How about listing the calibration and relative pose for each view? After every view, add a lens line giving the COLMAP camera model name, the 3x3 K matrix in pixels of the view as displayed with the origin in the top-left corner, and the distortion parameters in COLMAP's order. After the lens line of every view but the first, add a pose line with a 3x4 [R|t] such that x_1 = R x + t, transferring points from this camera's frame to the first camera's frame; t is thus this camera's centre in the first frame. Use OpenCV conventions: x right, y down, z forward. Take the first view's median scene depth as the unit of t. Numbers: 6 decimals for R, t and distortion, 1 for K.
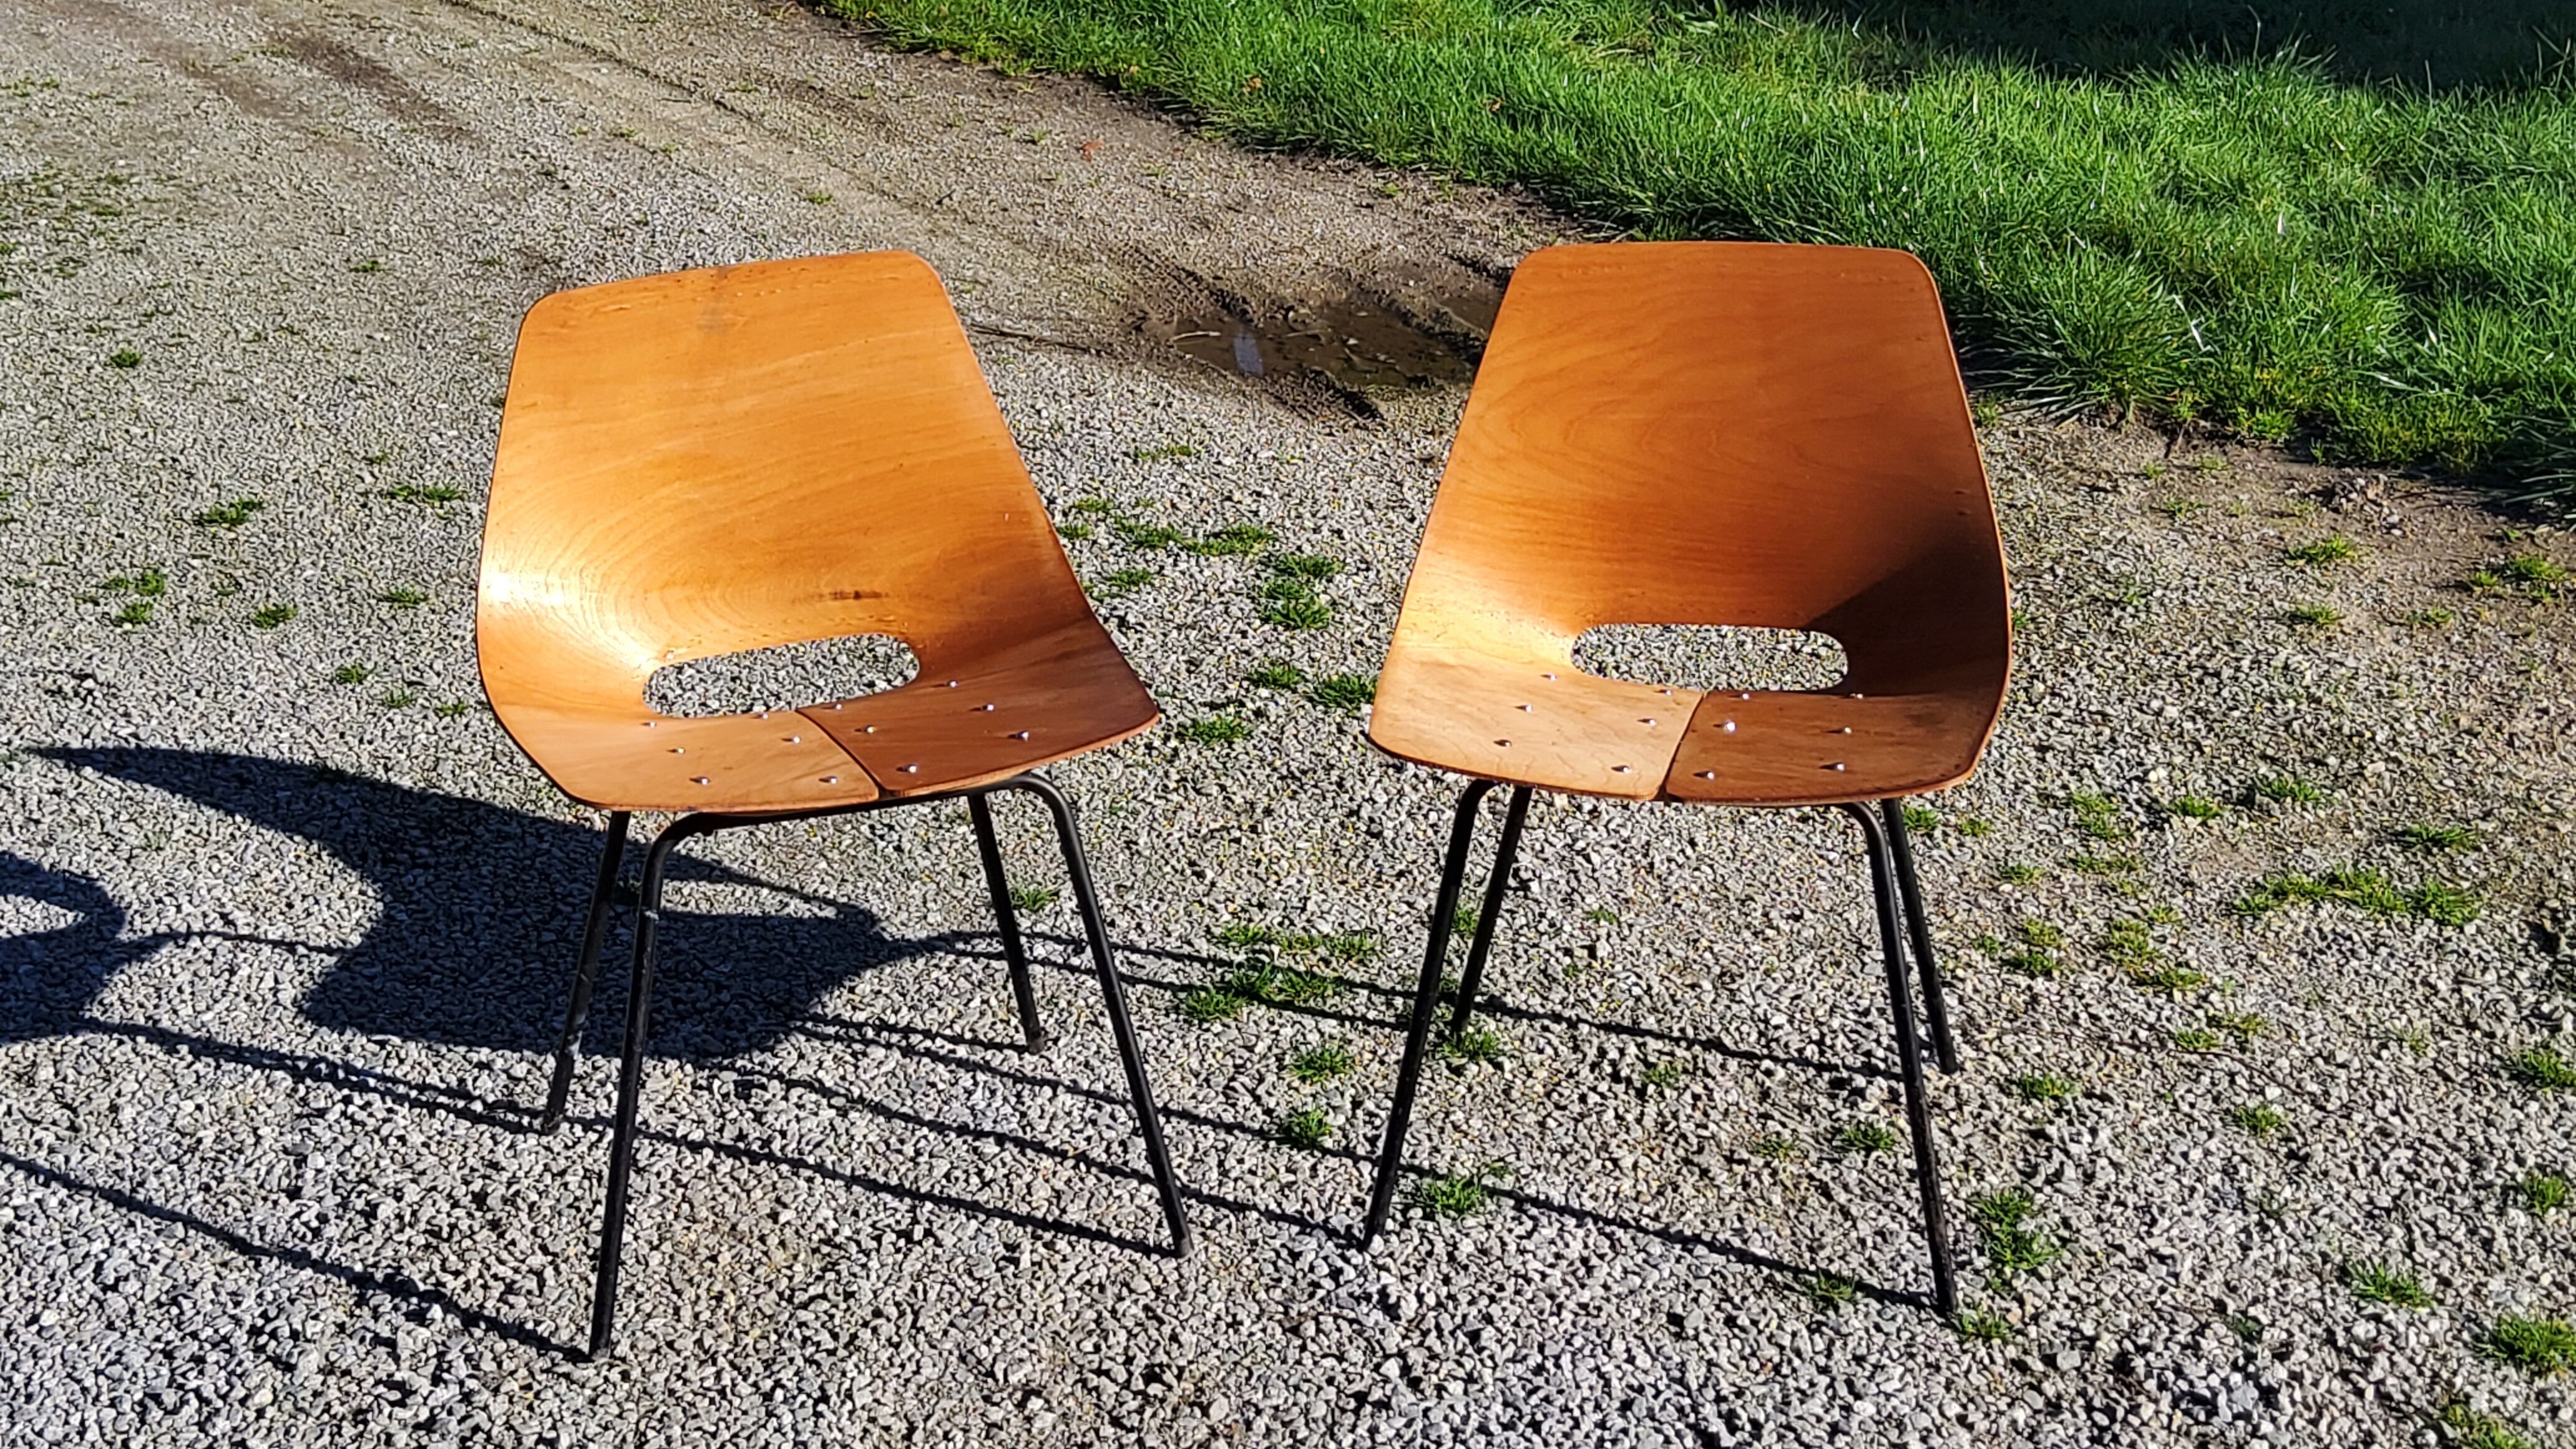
lens RADIAL K [[3833.9, 0, 1265.1], [0, 3833.9, 682.8], [0, 0, 1]] dist [0.114105, 0.000000]
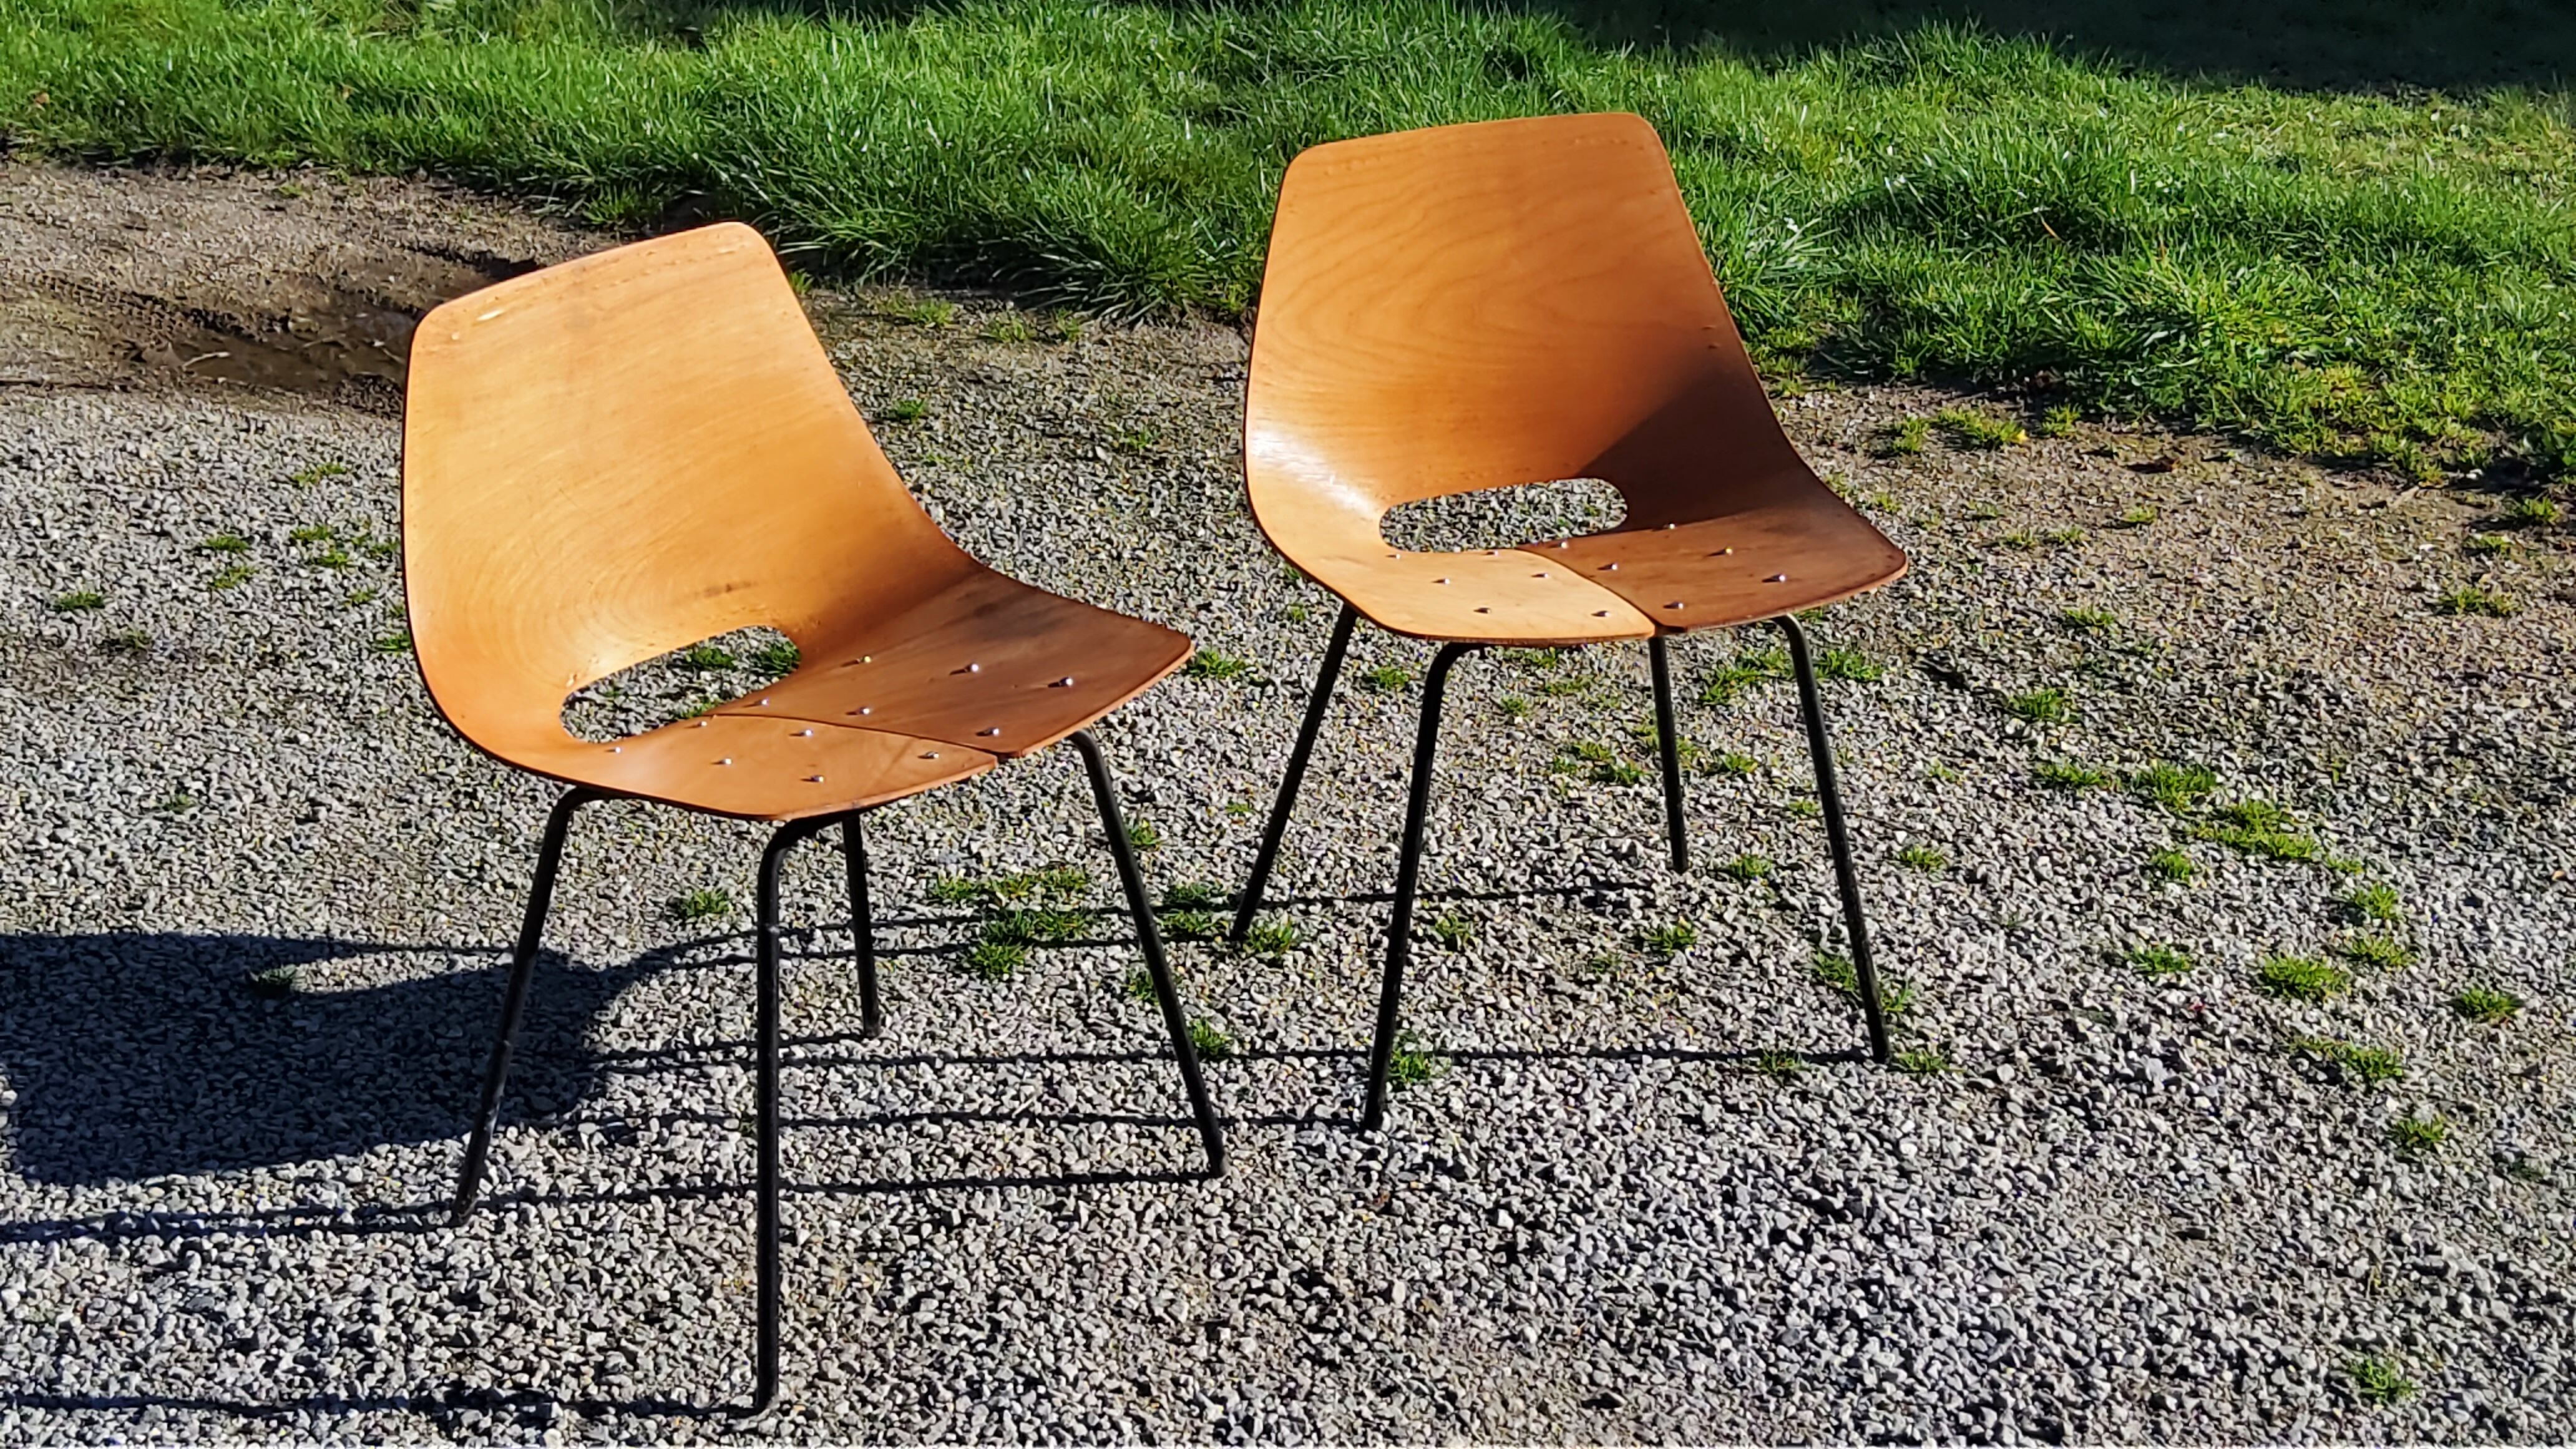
lens RADIAL K [[3833.9, 0, 1276.6], [0, 3833.9, 709.3], [0, 0, 1]] dist [0.114105, 0.000000]
pose [[0.878952, -0.173055, 0.444405, -0.388845], [0.168823, 0.984406, 0.049435, -0.016197], [-0.446030, 0.031575, 0.894461, 0.080744]]
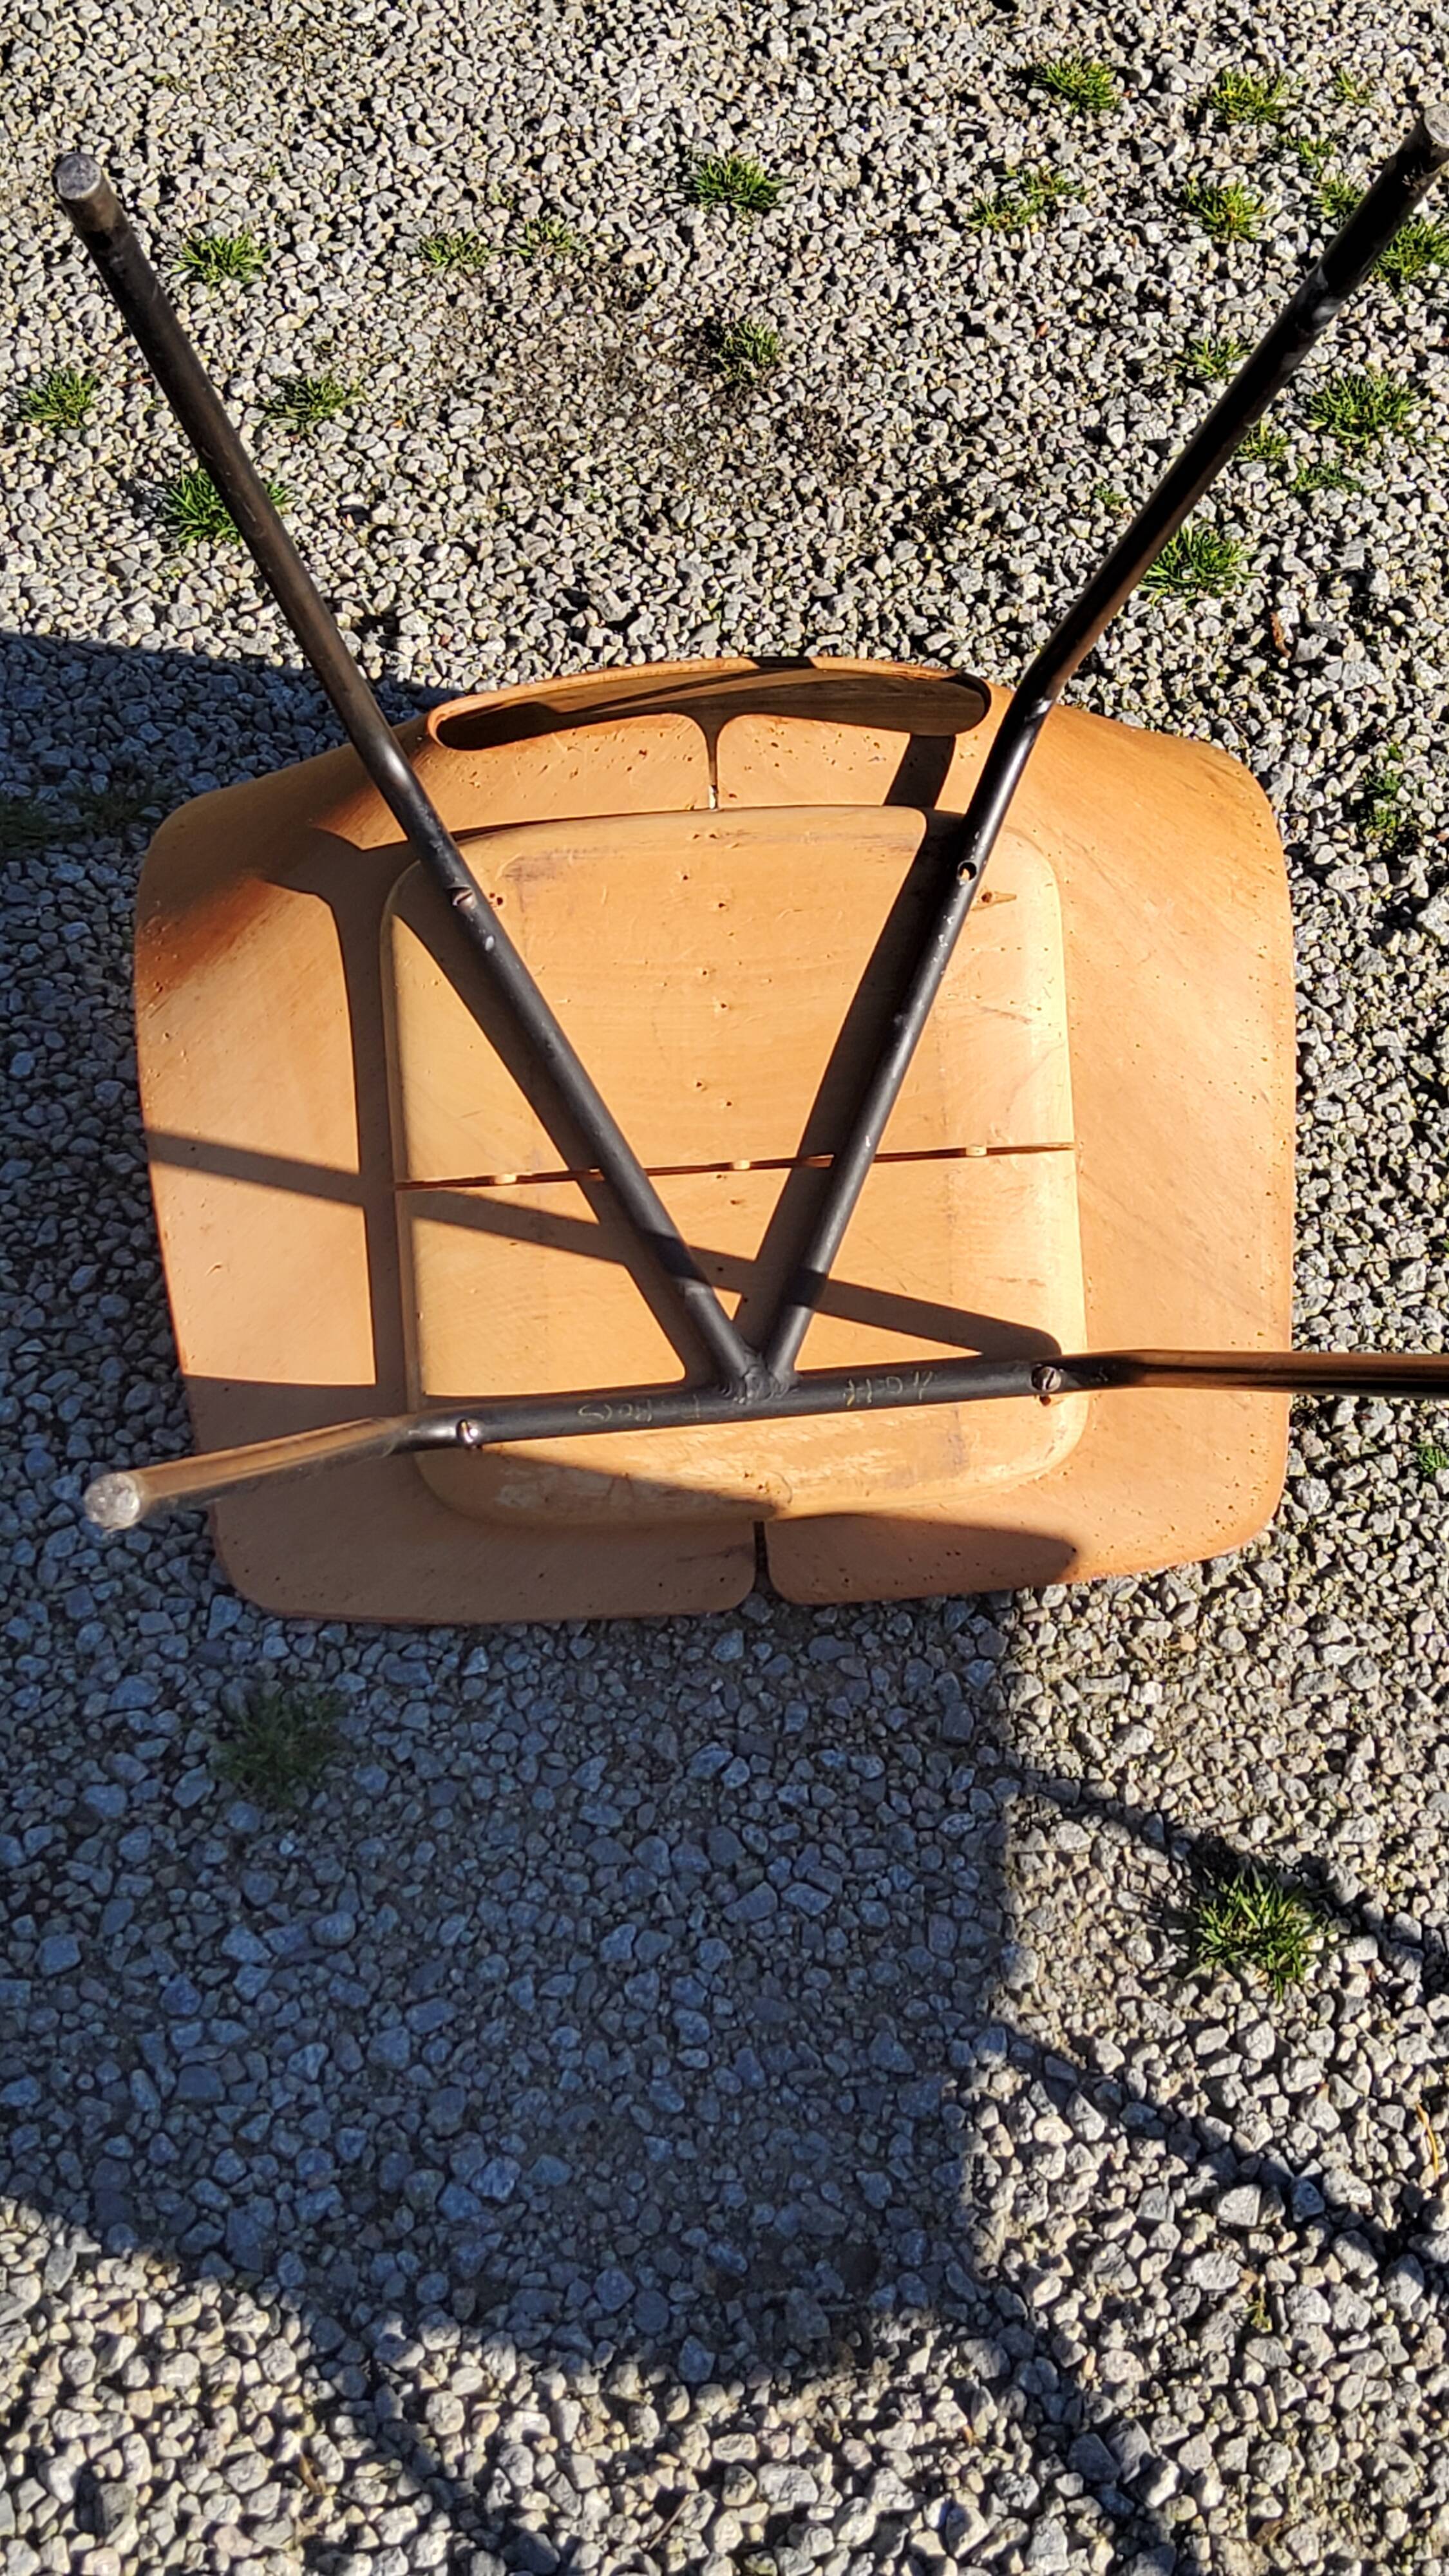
lens RADIAL K [[3819.4, 0, 724.1], [0, 3819.4, 1287.8], [0, 0, 1]] dist [0.101102, 0.000000]
pose [[0.995782, 0.085509, -0.033249, -0.119079], [-0.060176, 0.882294, 0.466836, -0.199762], [0.069254, -0.462867, 0.883718, 0.742802]]
